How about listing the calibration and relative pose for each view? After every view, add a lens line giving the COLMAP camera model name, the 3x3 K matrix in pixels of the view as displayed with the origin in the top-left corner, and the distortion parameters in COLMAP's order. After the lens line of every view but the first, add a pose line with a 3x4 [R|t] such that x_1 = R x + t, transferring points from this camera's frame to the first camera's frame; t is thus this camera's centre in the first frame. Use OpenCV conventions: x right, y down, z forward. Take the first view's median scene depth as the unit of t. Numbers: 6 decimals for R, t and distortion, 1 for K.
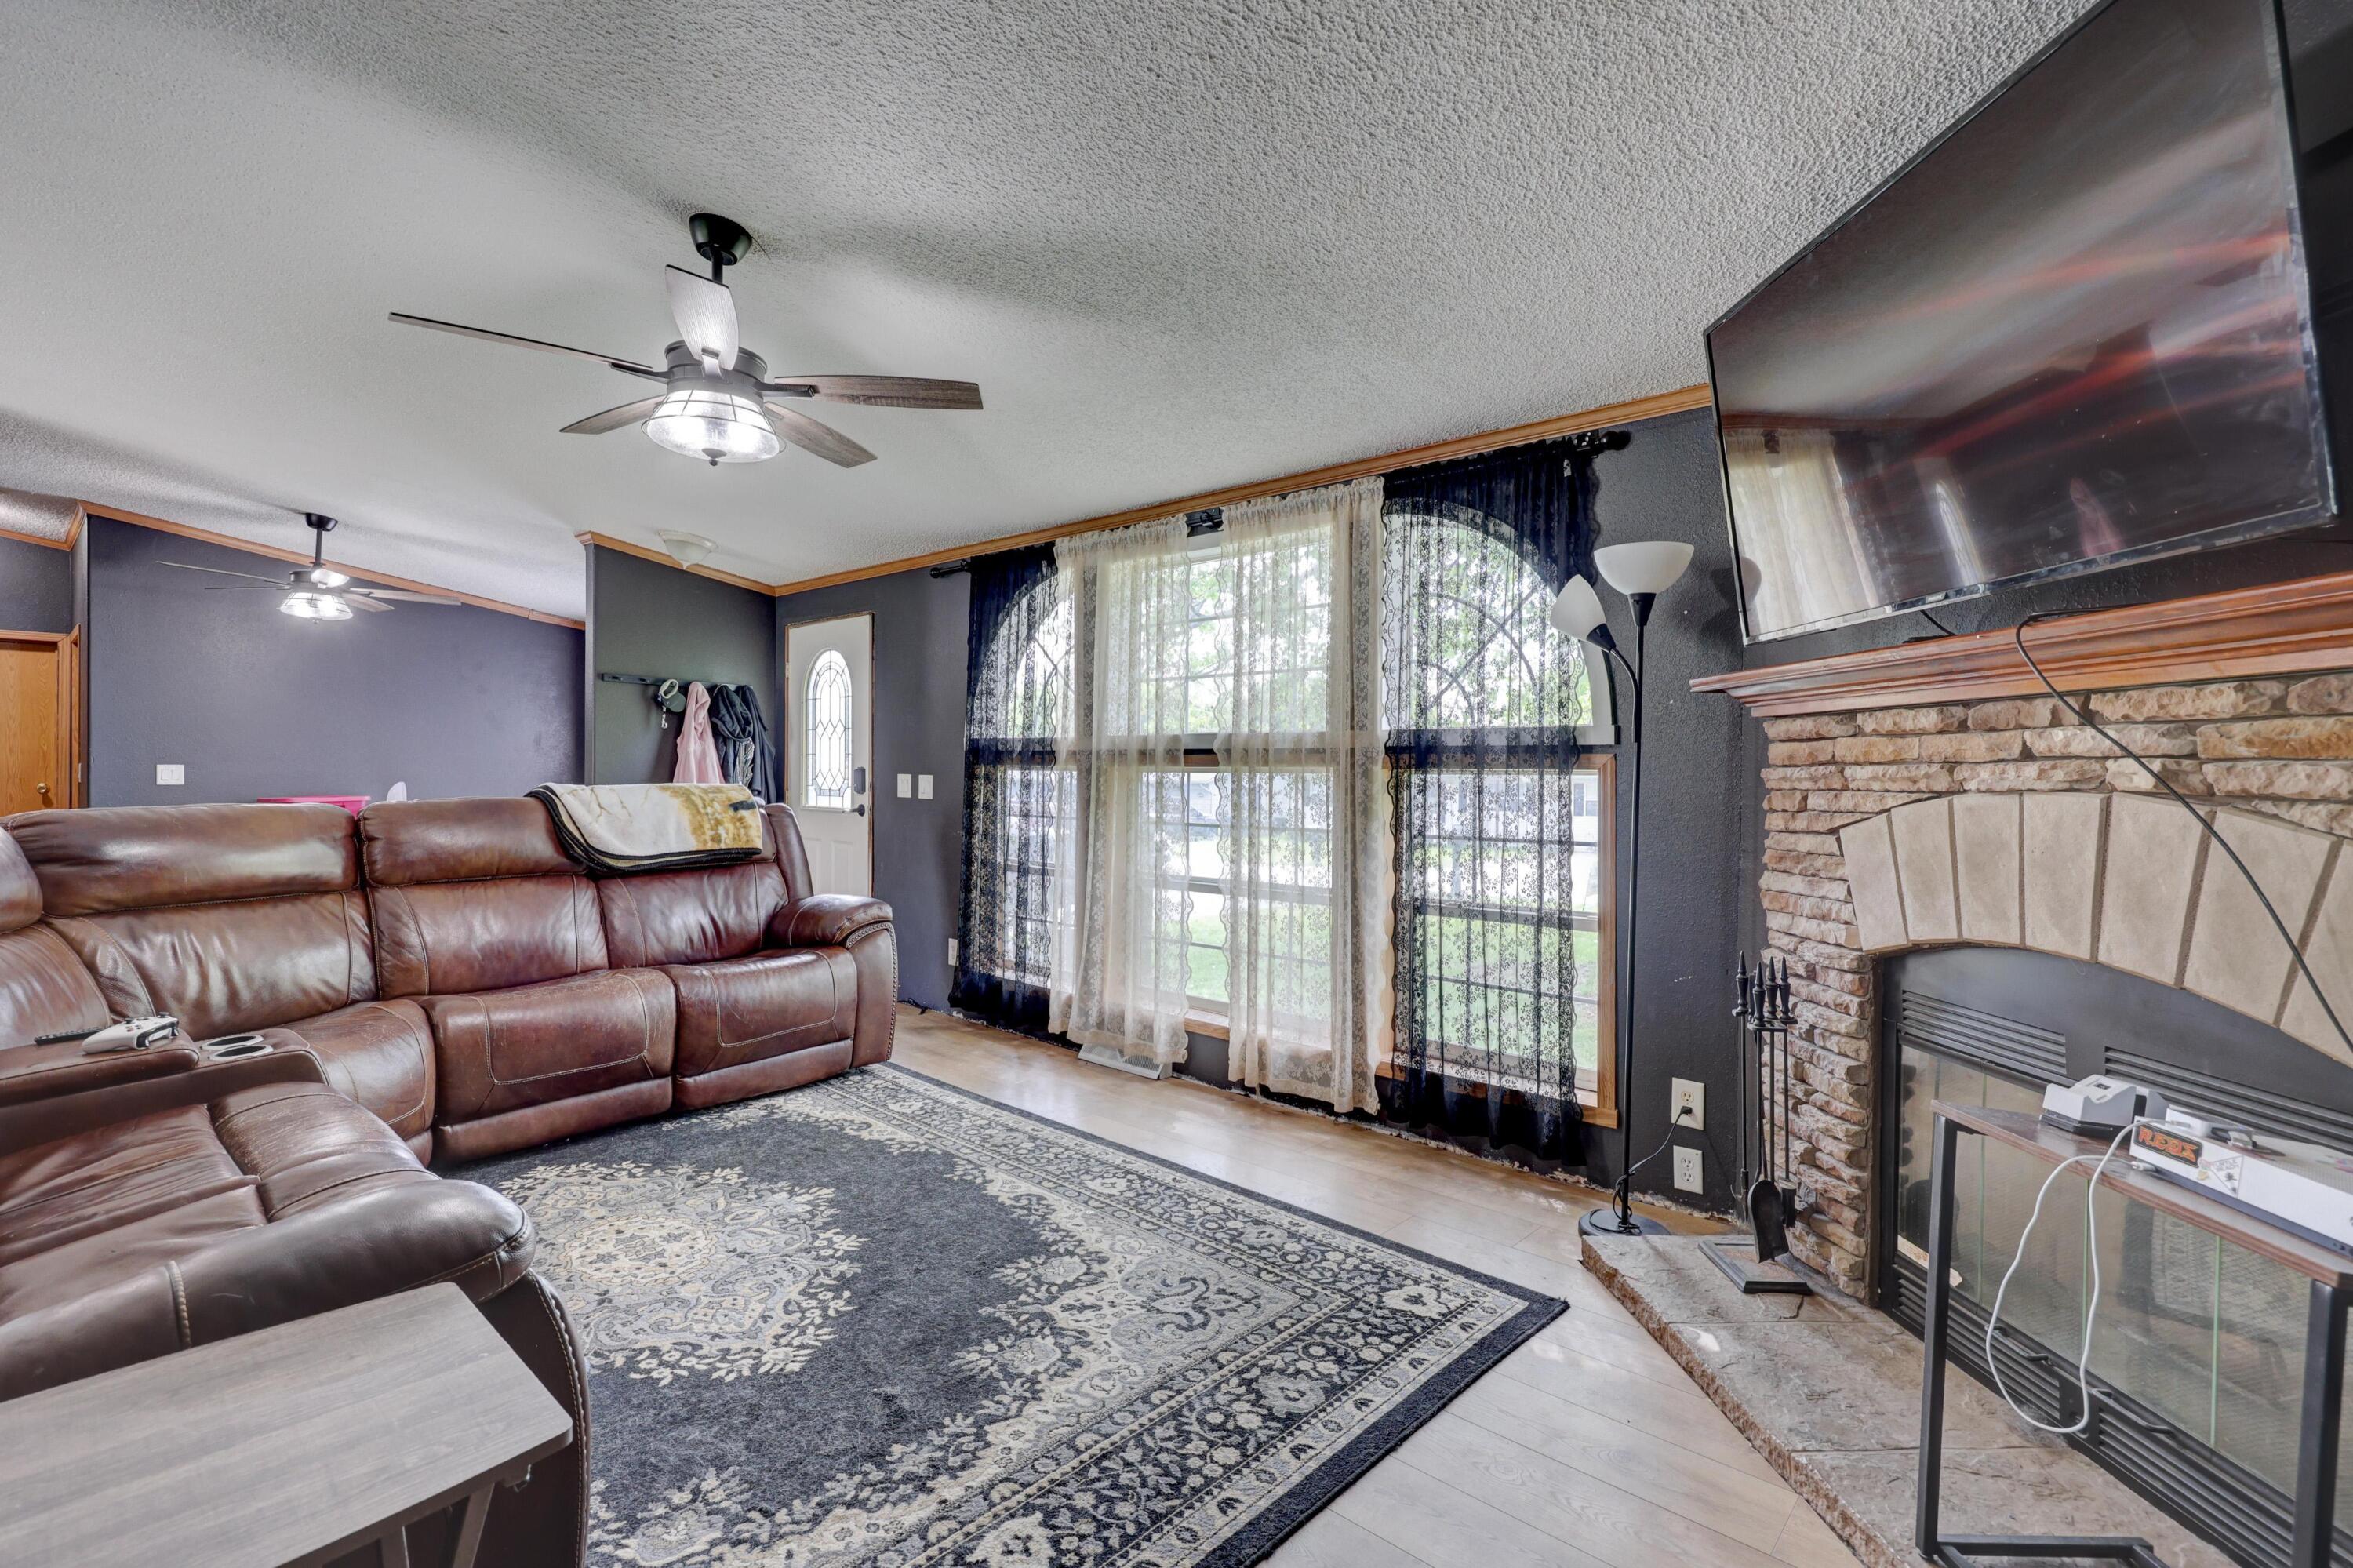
lens RADIAL K [[1084.9, 0, 1174.0], [0, 1084.9, 728.1], [0, 0, 1]] dist [-0.000701, 0.000256]
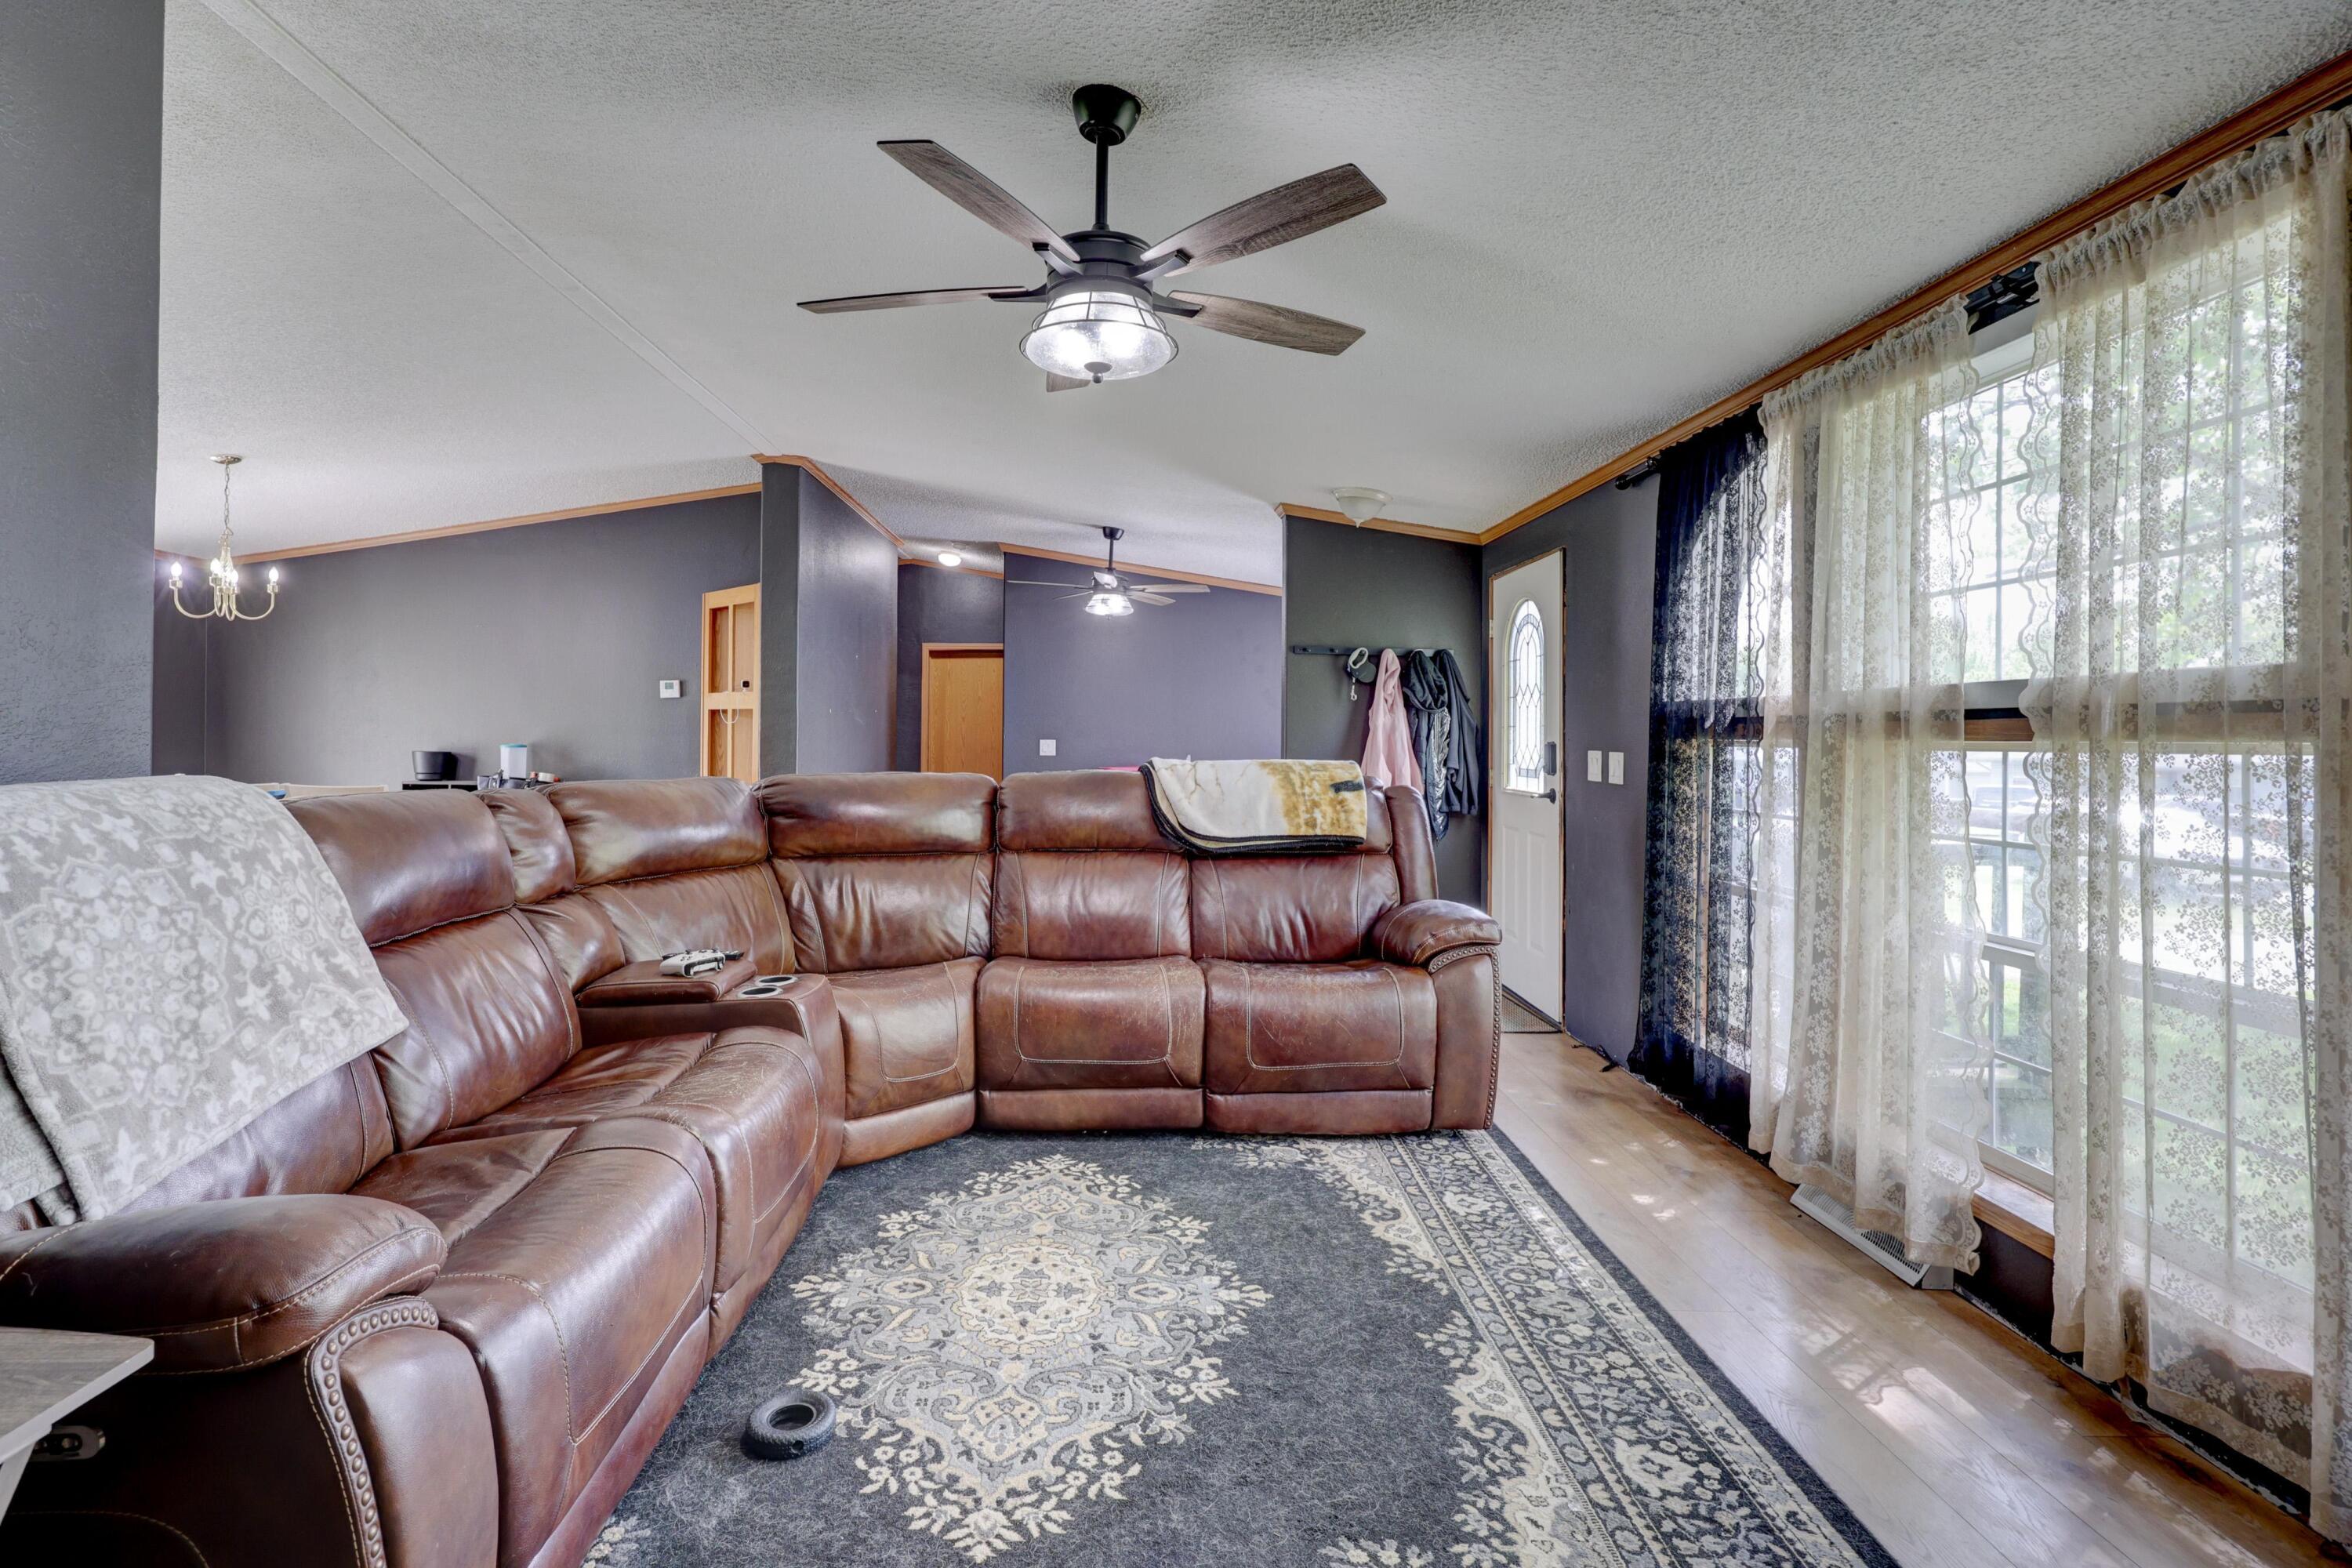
lens RADIAL K [[1109.2, 0, 1094.8], [0, 1109.2, 701.3], [0, 0, 1]] dist [0.000235, 0.000591]
pose [[0.661644, -0.027240, -0.749323, 0.141859], [0.026115, 0.999571, -0.013278, 0.011135], [0.749363, -0.010783, 0.662072, 0.284324]]
